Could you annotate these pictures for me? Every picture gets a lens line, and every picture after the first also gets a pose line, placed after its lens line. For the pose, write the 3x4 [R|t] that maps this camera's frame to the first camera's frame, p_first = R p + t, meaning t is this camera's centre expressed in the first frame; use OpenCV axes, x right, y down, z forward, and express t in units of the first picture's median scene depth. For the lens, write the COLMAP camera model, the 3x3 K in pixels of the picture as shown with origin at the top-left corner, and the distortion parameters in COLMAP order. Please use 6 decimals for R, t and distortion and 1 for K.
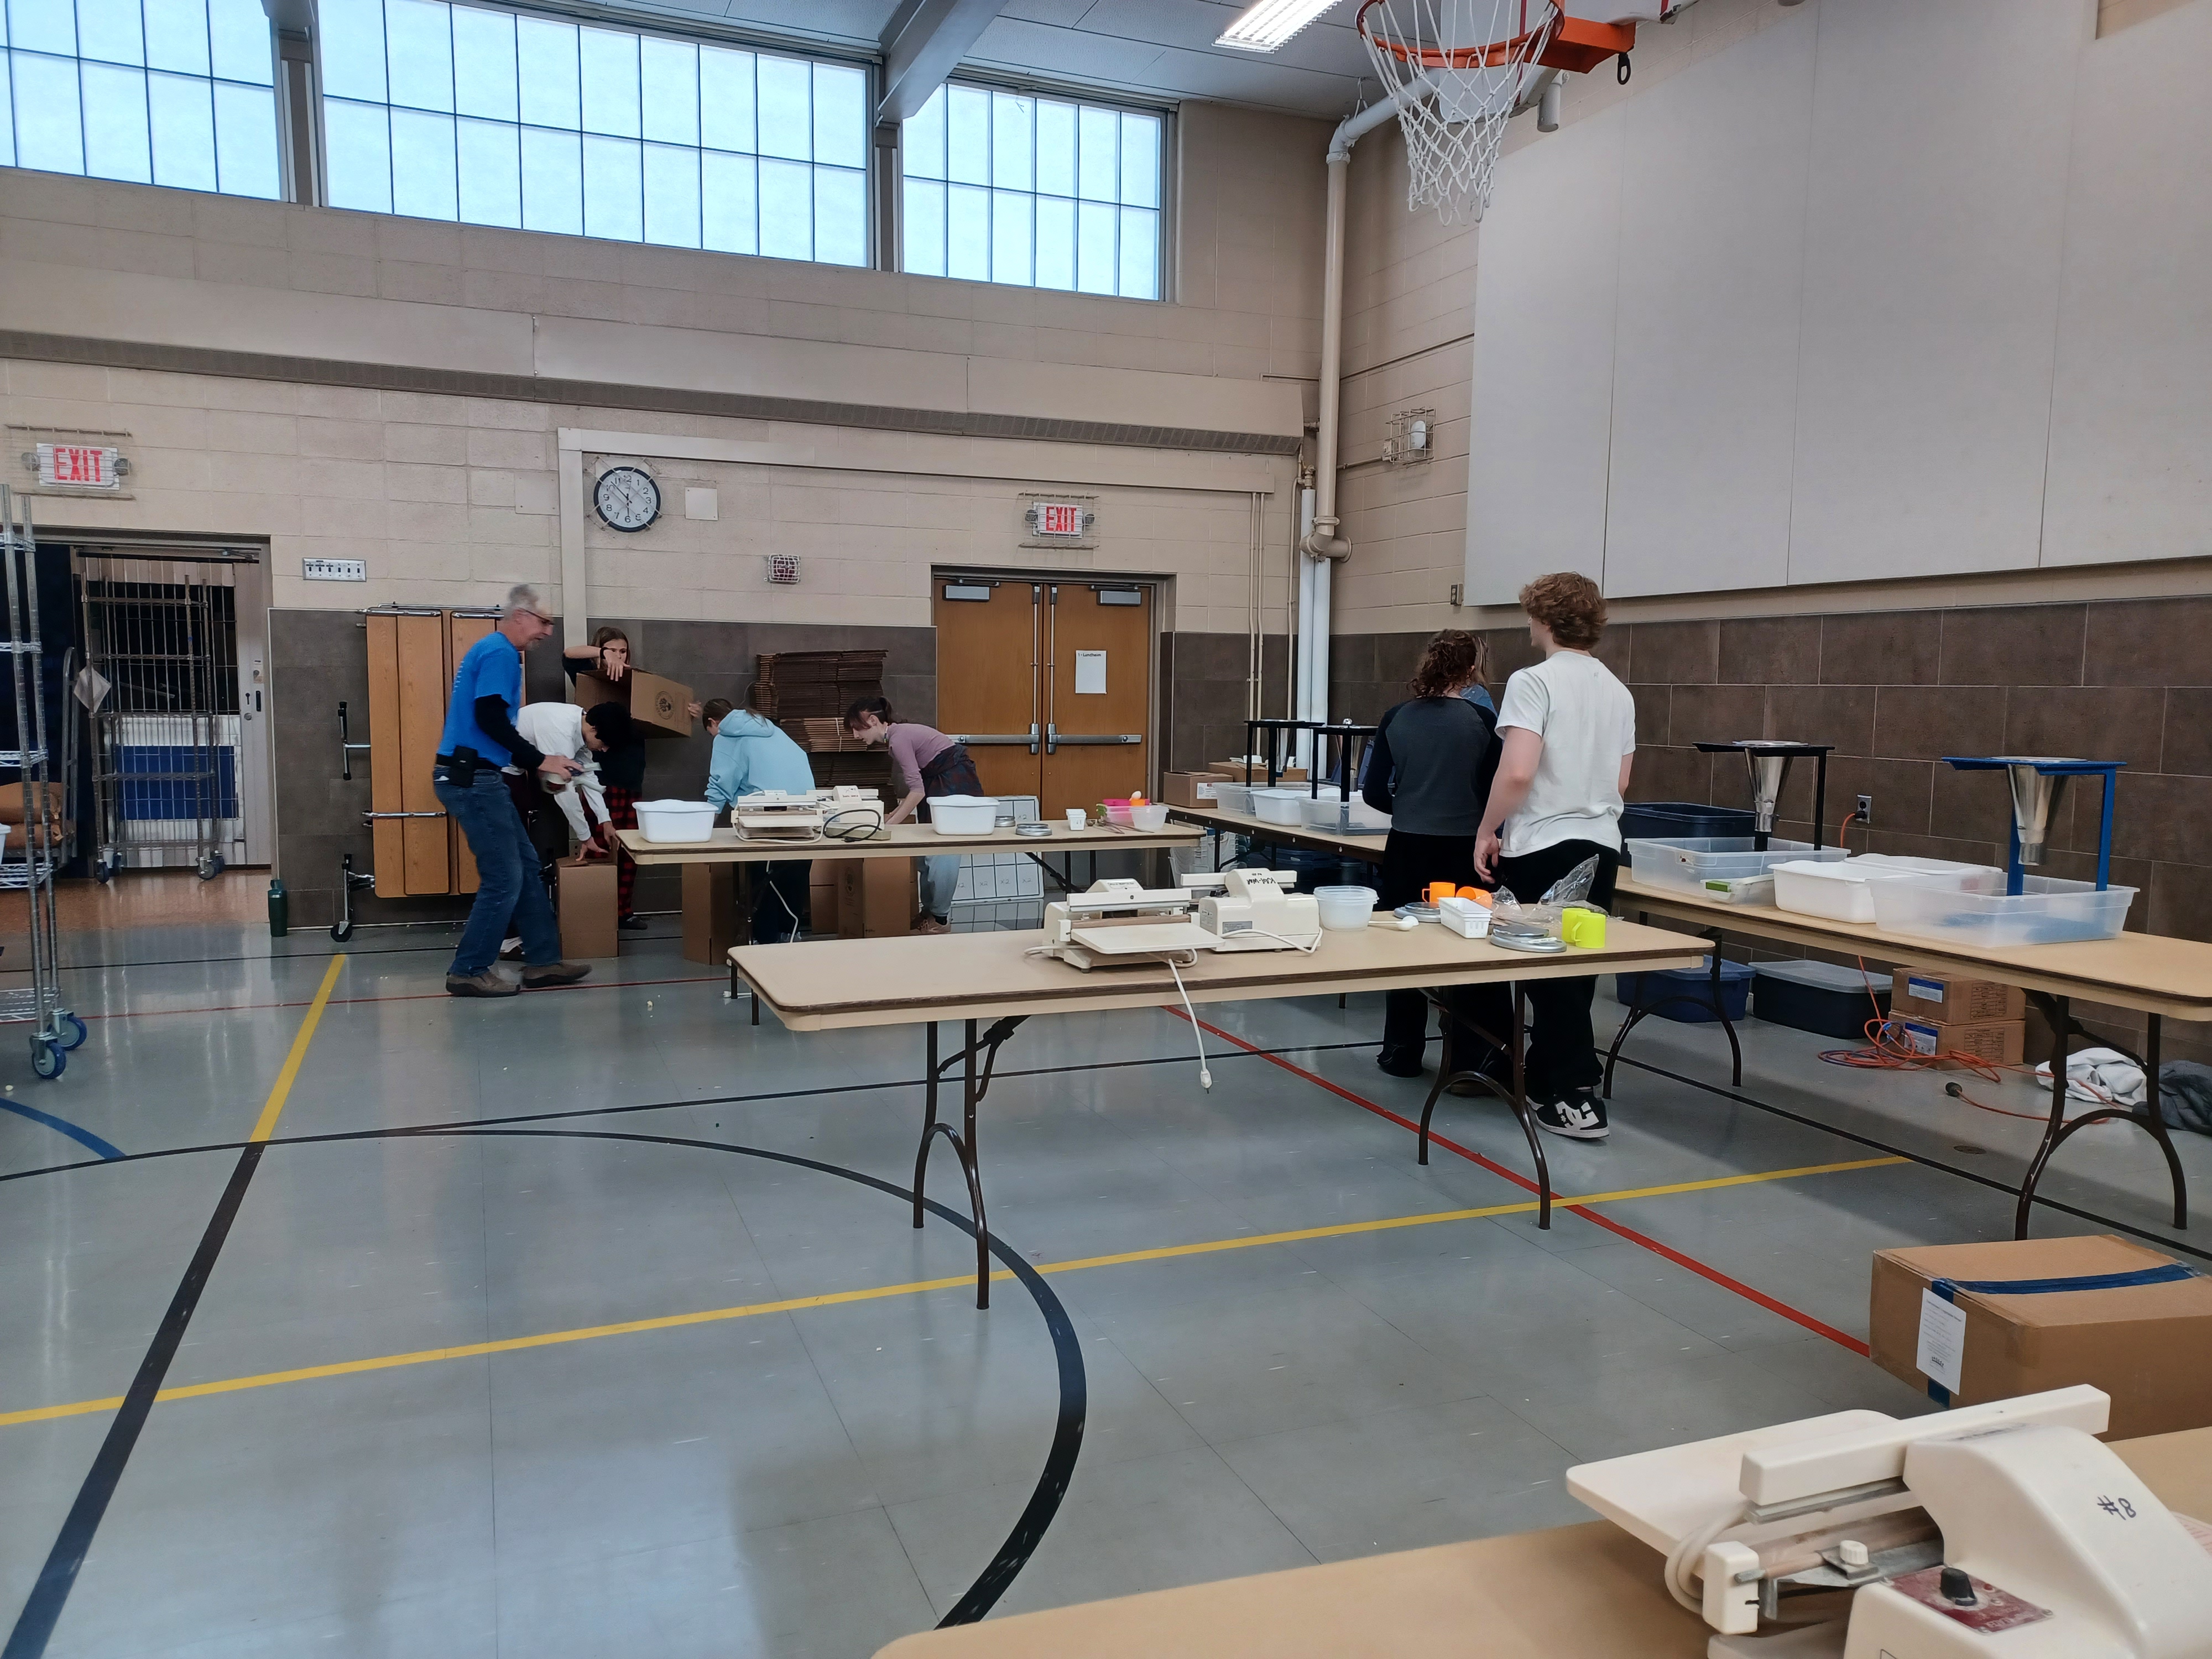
lens RADIAL K [[1594.2, 0, 1106.0], [0, 1594.2, 829.5], [0, 0, 1]] dist [0.053164, -0.002146]
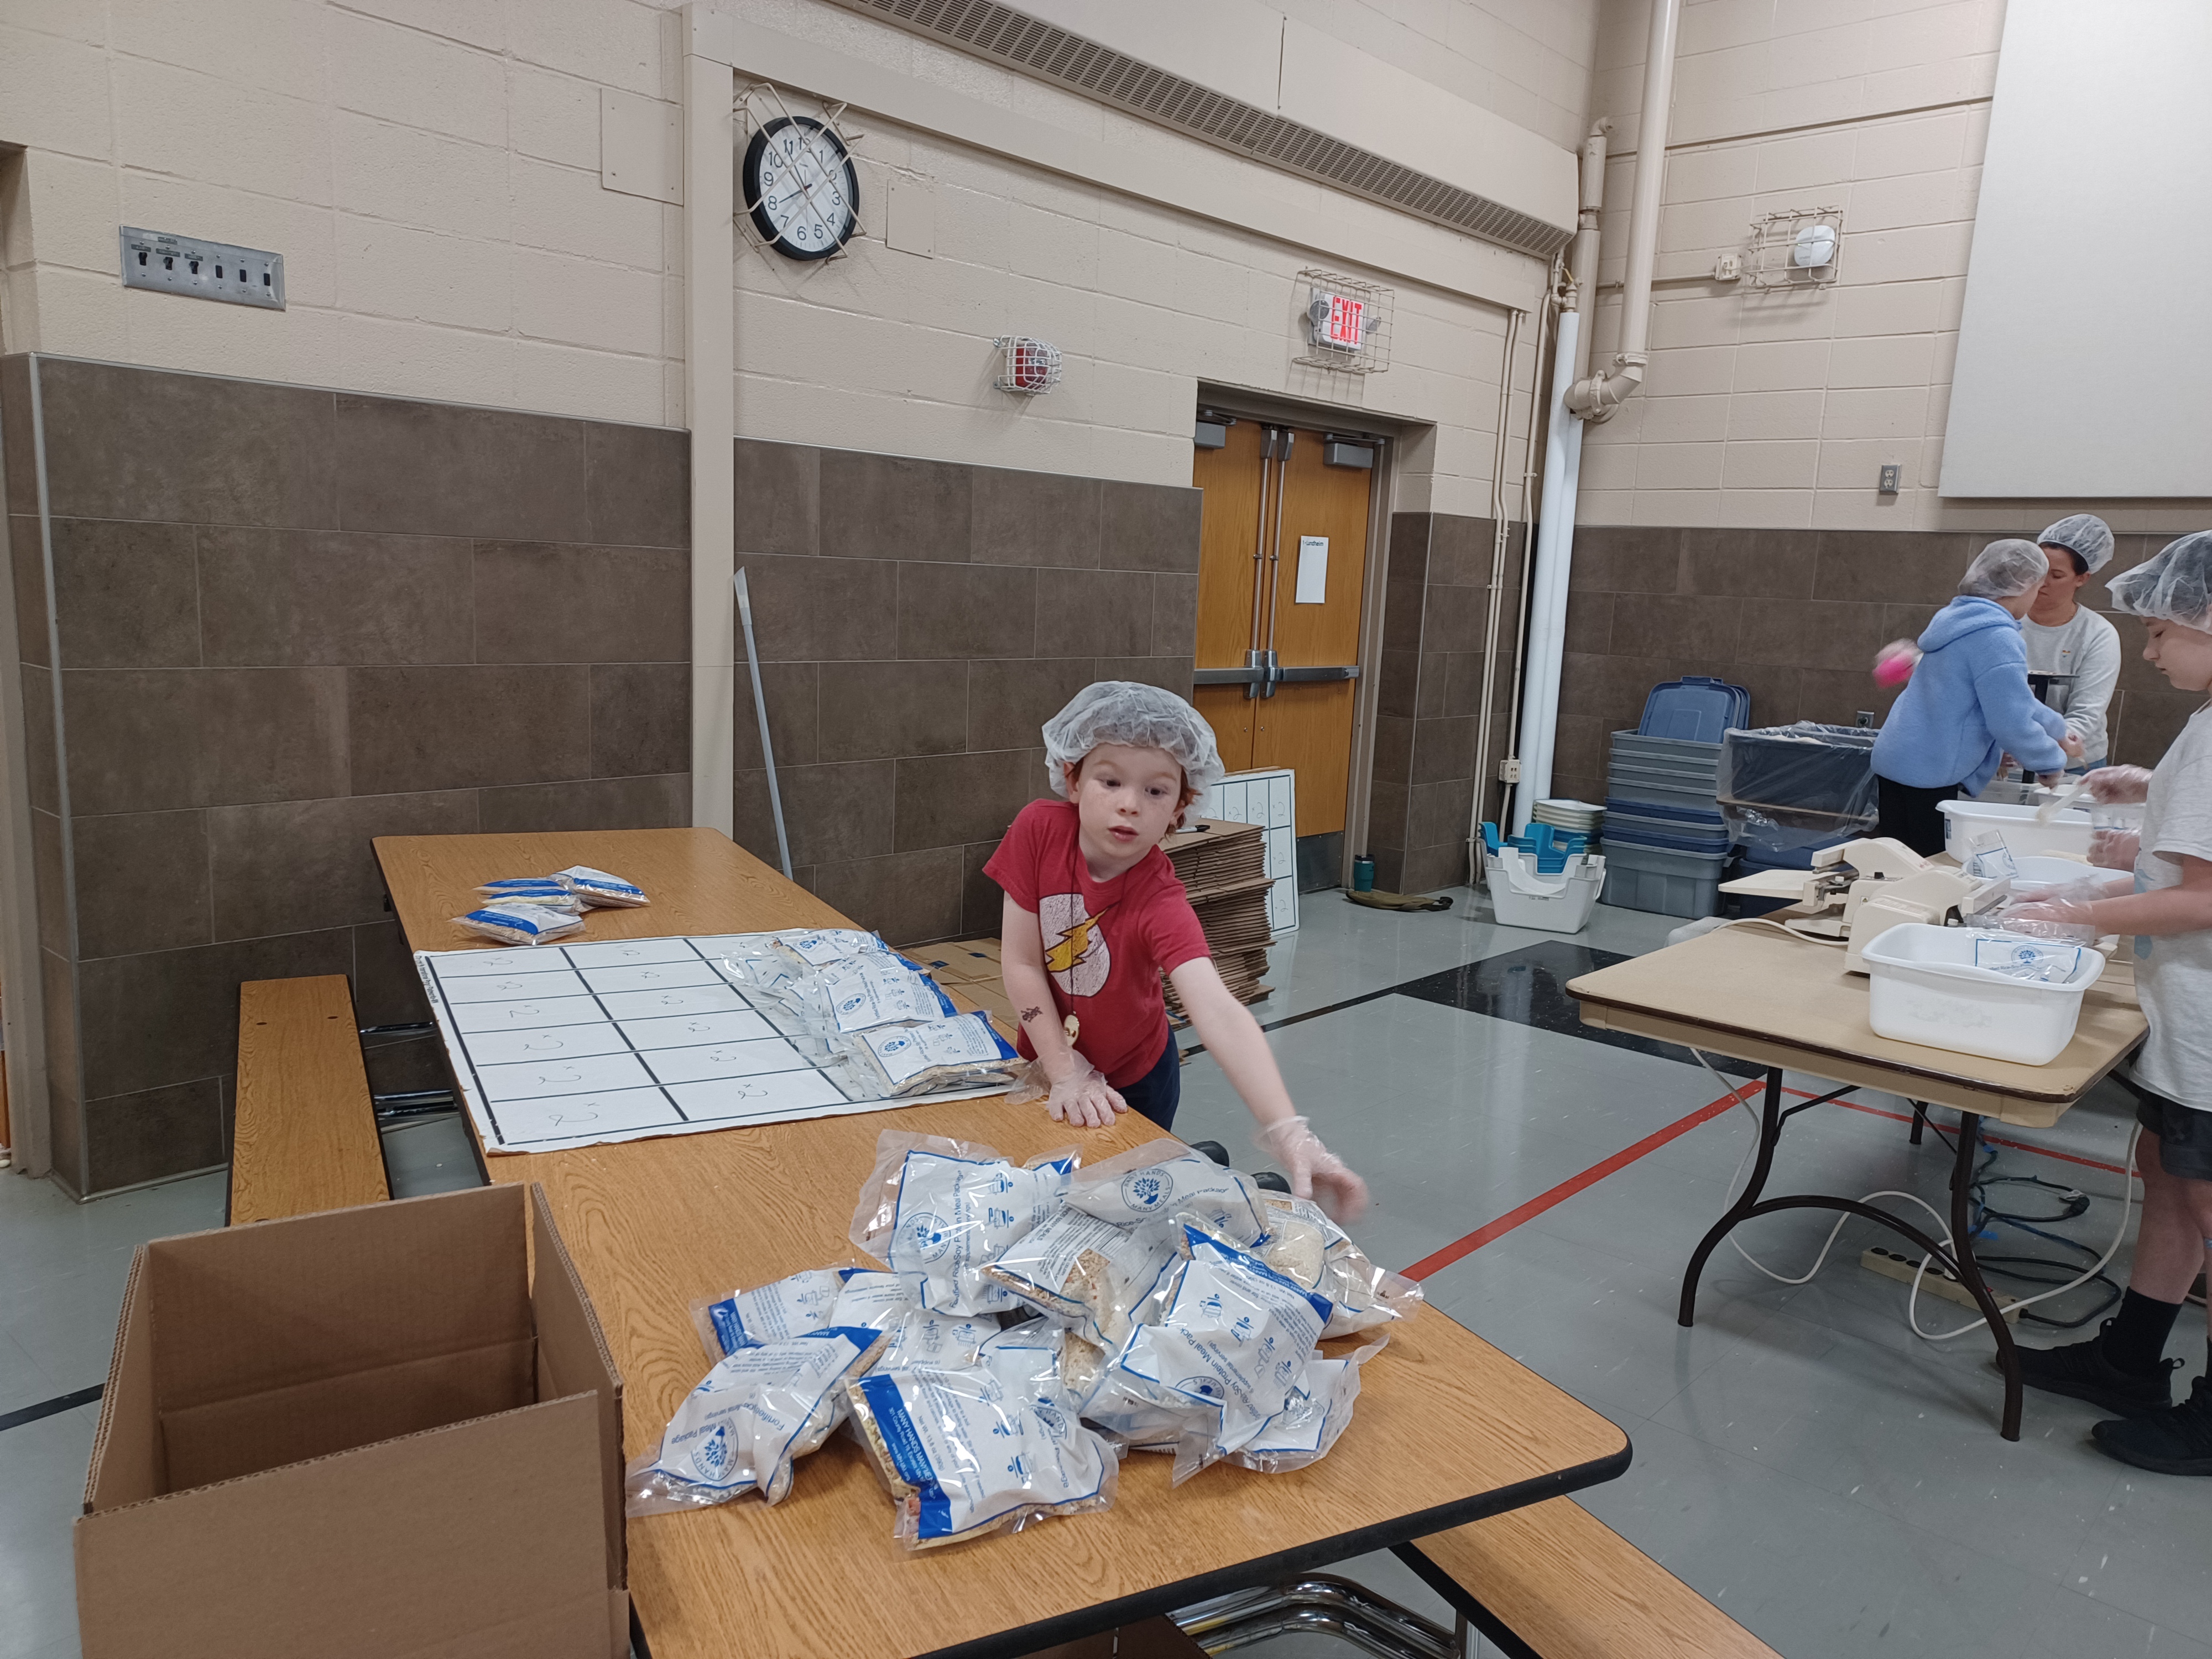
lens RADIAL K [[1594.2, 0, 1106.0], [0, 1594.2, 829.5], [0, 0, 1]] dist [0.053164, -0.002146]
pose [[0.898654, -0.040373, 0.436796, -0.407588], [0.003511, 0.996386, 0.084871, -0.052994], [-0.438643, -0.074736, 0.895548, 0.484386]]
